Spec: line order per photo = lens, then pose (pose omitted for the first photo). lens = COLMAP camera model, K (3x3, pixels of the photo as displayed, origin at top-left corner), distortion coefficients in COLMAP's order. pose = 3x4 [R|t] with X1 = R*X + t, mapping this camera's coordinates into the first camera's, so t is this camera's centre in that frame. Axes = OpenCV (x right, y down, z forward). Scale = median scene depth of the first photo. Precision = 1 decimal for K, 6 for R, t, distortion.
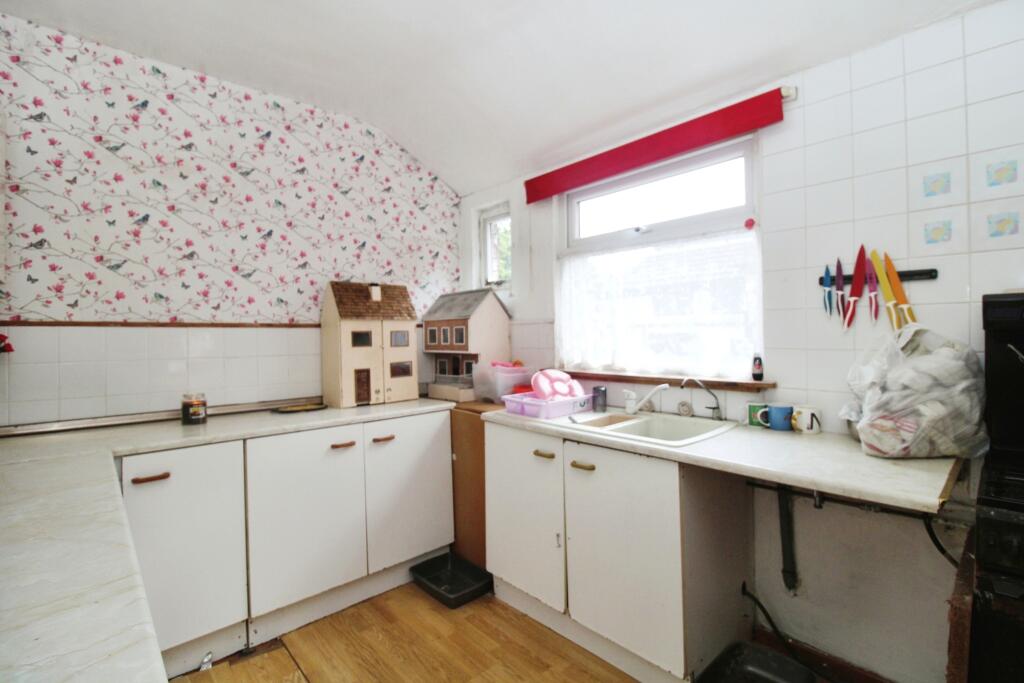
lens RADIAL K [[472.0, 0, 510.3], [0, 472.0, 334.5], [0, 0, 1]] dist [-0.001180, -0.011336]
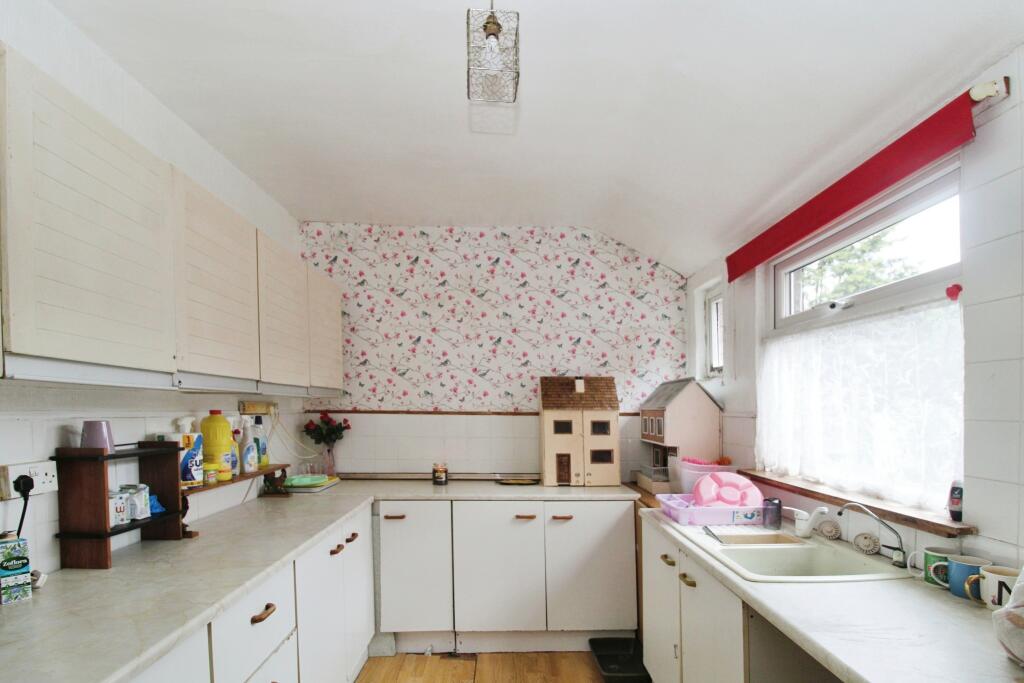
lens RADIAL K [[495.3, 0, 514.2], [0, 495.3, 425.9], [0, 0, 1]] dist [-0.000886, -0.000600]
pose [[0.757712, 0.043180, -0.651159, 0.377242], [-0.017067, 0.998778, 0.046371, -0.047689], [0.652366, -0.024023, 0.757523, 0.025901]]
